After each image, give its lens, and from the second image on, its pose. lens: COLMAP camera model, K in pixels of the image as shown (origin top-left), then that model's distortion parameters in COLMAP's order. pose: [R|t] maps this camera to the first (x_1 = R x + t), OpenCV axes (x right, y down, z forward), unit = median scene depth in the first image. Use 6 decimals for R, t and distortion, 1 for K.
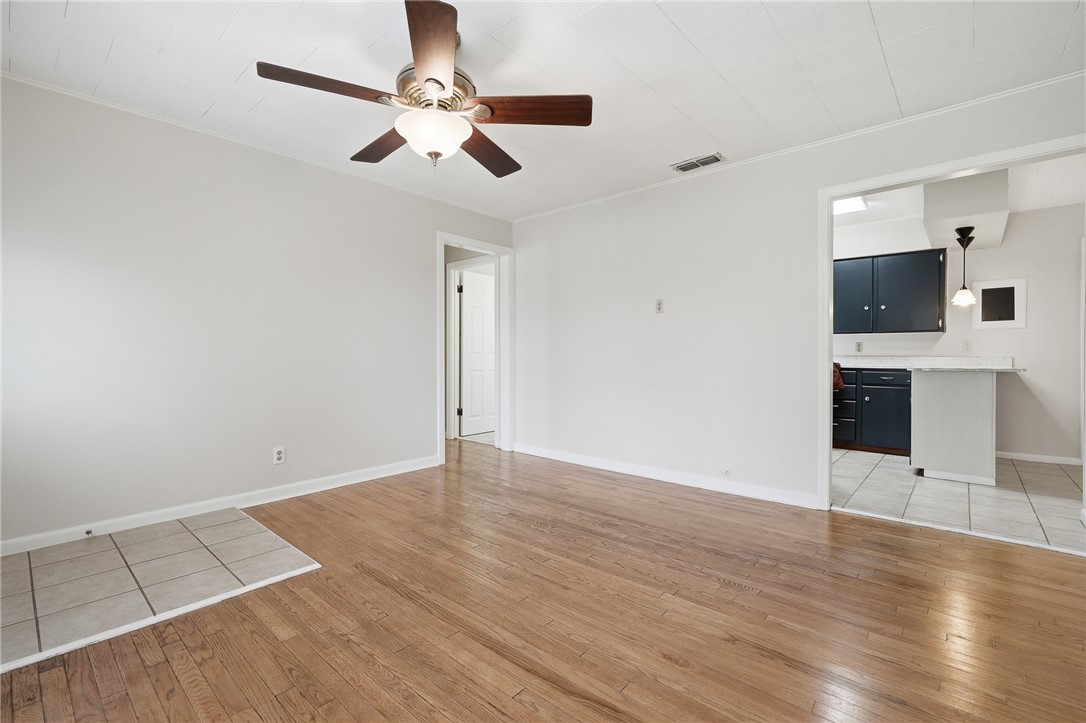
lens RADIAL K [[473.9, 0, 540.4], [0, 473.9, 360.7], [0, 0, 1]] dist [-0.002095, 0.000515]
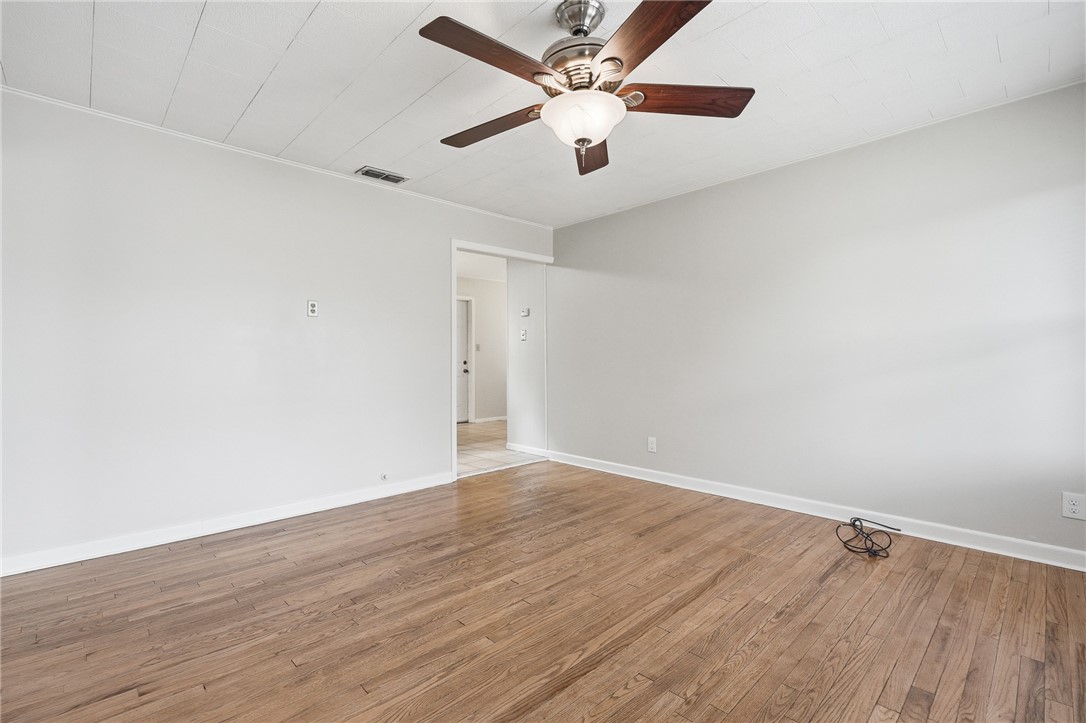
lens RADIAL K [[473.9, 0, 535.6], [0, 473.9, 352.6], [0, 0, 1]] dist [-0.002095, 0.000515]
pose [[0.099510, 0.014434, 0.994932, -0.889329], [0.018064, 0.999704, -0.016310, -0.022918], [-0.994873, 0.019595, 0.099220, 0.808708]]
